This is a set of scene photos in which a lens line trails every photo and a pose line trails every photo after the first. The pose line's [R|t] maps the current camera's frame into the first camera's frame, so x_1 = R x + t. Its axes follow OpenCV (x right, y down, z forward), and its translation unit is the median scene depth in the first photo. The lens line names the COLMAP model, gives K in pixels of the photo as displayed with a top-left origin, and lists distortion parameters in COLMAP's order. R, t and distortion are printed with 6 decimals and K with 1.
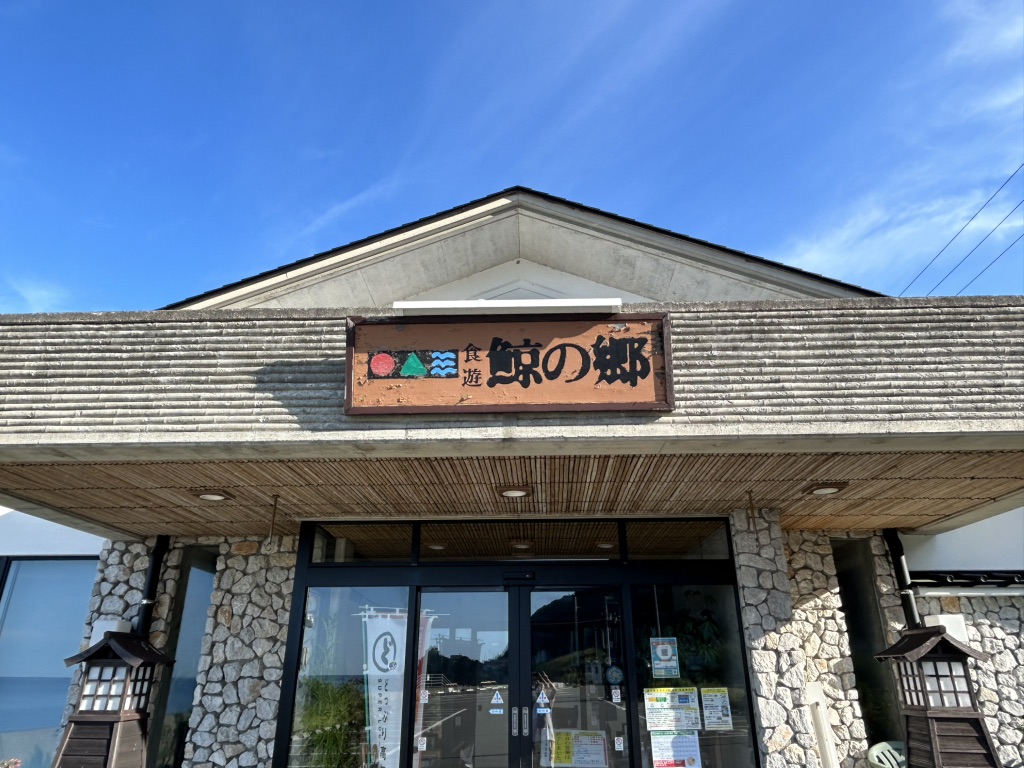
lens RADIAL K [[695.5, 0, 515.0], [0, 695.5, 373.5], [0, 0, 1]] dist [0.002079, -0.004607]
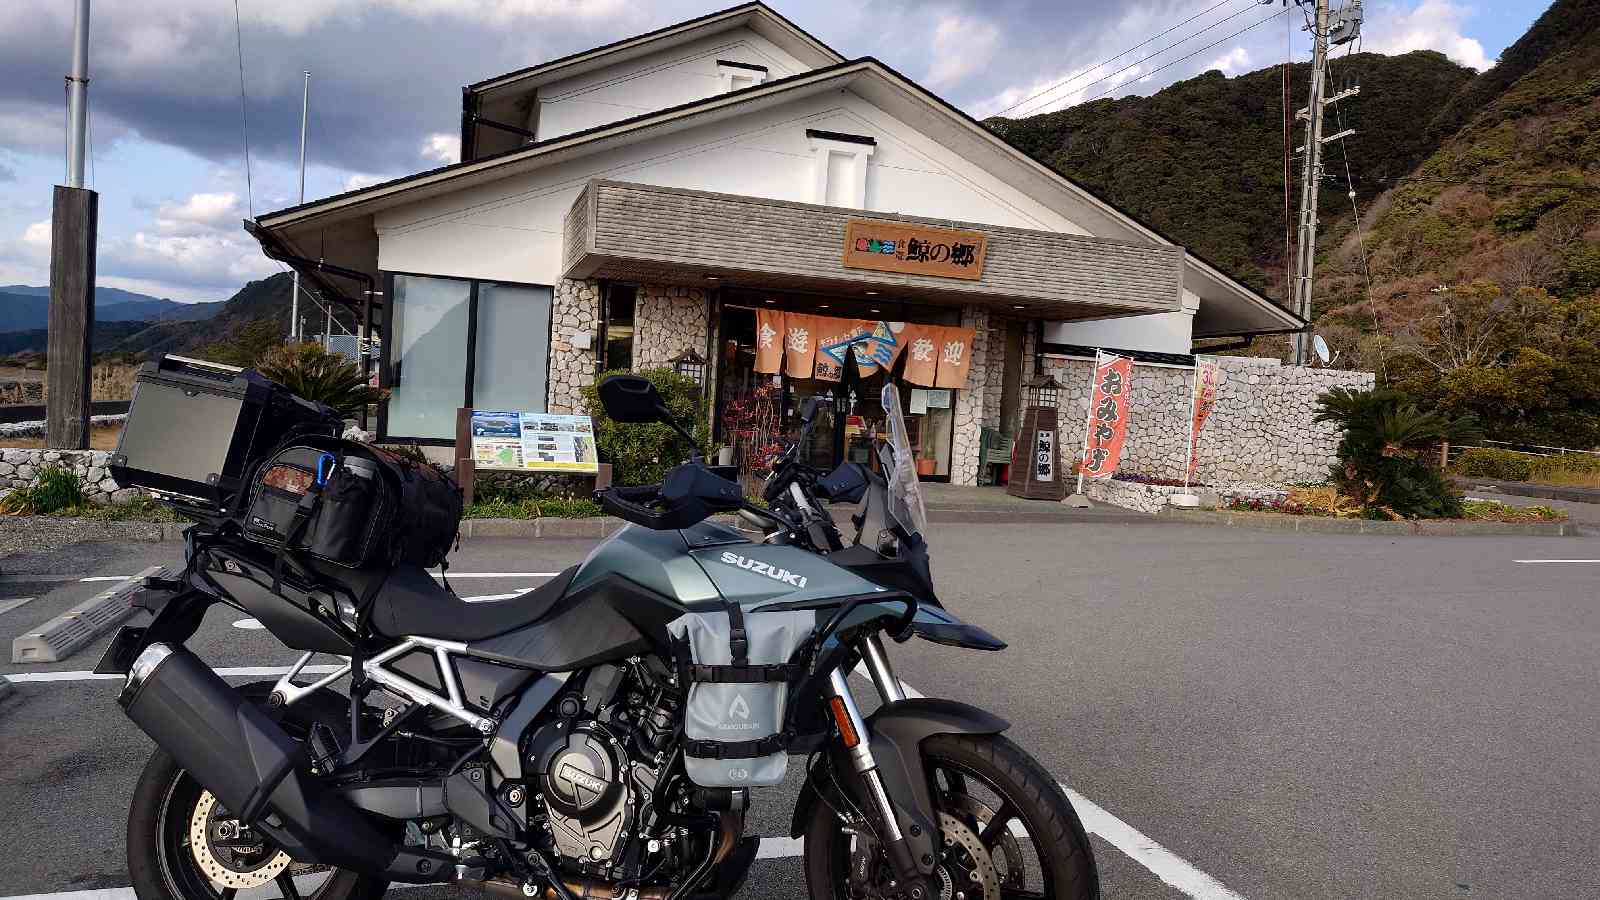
lens RADIAL K [[1180.2, 0, 797.3], [0, 1180.2, 449.8], [0, 0, 1]] dist [-0.011095, -0.001036]
pose [[0.940184, 0.049668, 0.337027, -1.182632], [-0.190733, 0.896465, 0.399965, -0.647130], [-0.282267, -0.440323, 0.852315, -1.750560]]
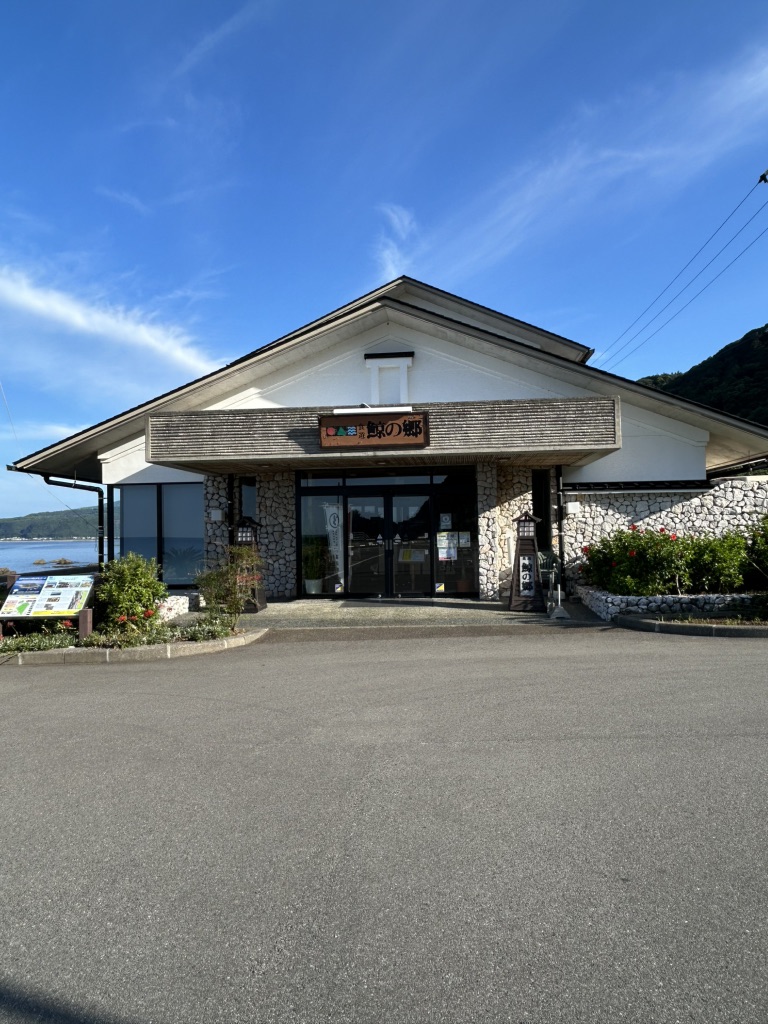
lens RADIAL K [[695.5, 0, 387.0], [0, 695.5, 510.2], [0, 0, 1]] dist [0.002079, -0.004607]
pose [[0.997923, -0.015750, -0.062465, 0.165940], [0.037594, 0.929796, 0.366151, -0.572947], [0.052312, -0.367739, 0.928456, -1.368272]]
